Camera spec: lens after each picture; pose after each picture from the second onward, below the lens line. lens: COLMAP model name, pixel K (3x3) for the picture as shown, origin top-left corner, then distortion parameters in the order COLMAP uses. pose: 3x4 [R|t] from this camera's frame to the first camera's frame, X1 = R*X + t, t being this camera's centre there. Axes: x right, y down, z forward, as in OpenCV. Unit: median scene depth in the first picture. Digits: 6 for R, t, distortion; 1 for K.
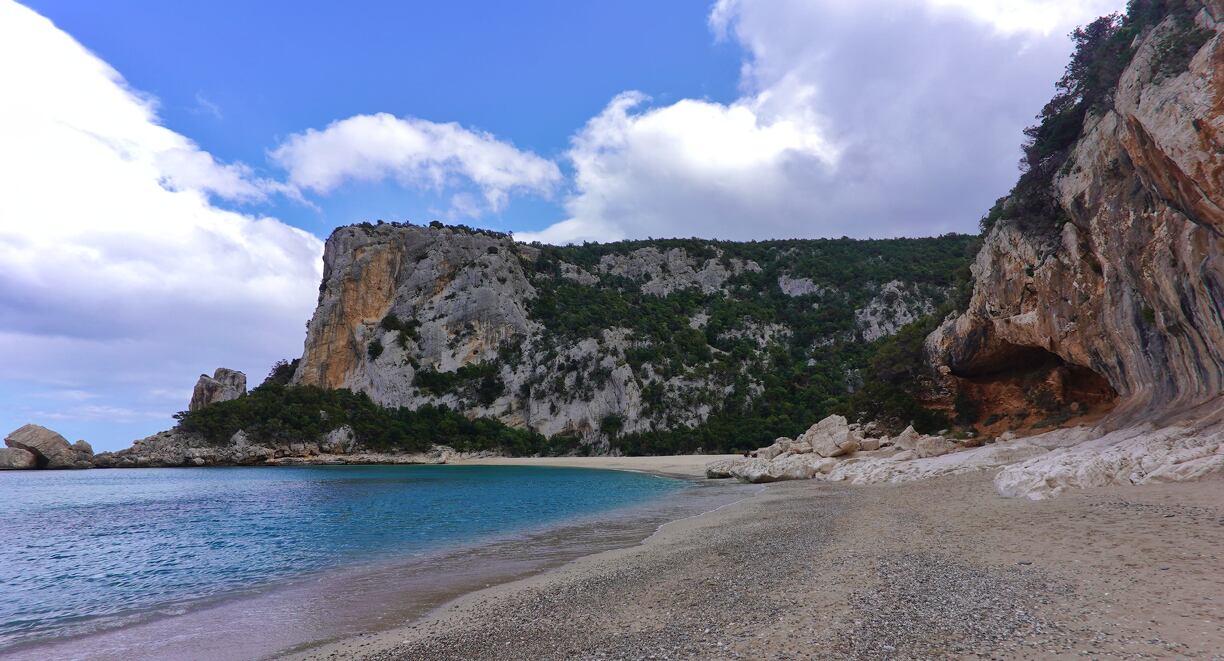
lens RADIAL K [[755.6, 0, 613.4], [0, 755.6, 385.0], [0, 0, 1]] dist [-0.021503, 0.209316]
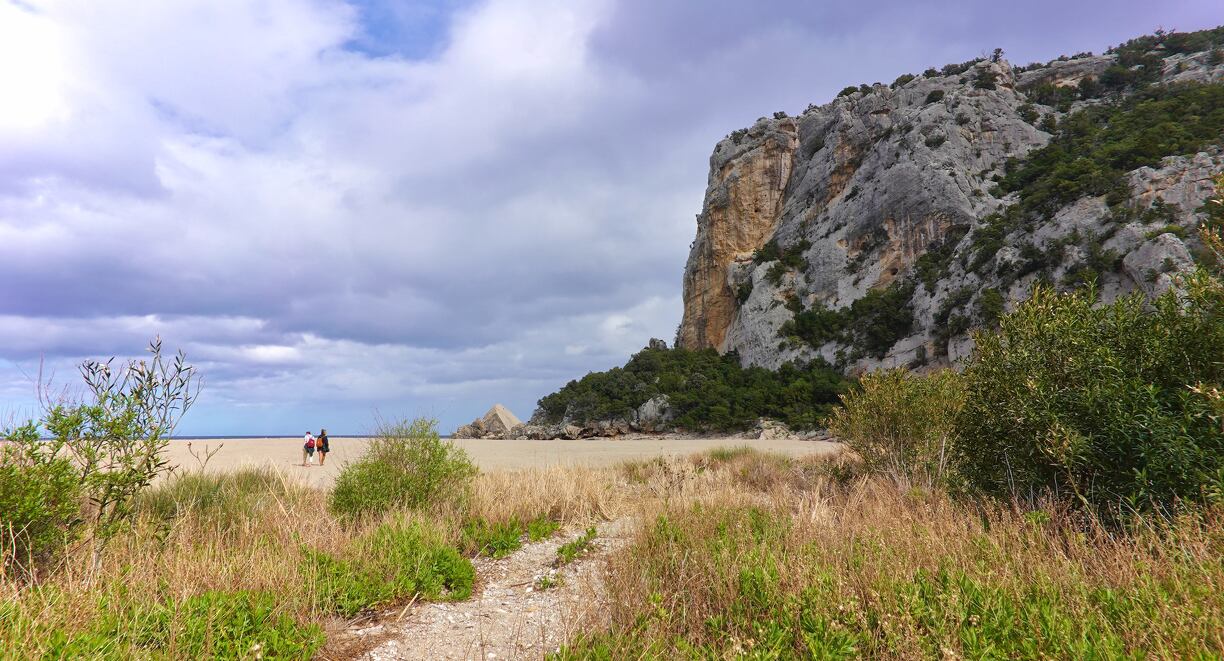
lens RADIAL K [[755.6, 0, 613.4], [0, 755.6, 385.0], [0, 0, 1]] dist [-0.021503, 0.209316]
pose [[0.489595, -0.049054, -0.870569, 0.258076], [0.083871, 0.996436, -0.008978, 0.038551], [0.867907, -0.068620, 0.491964, 0.496870]]
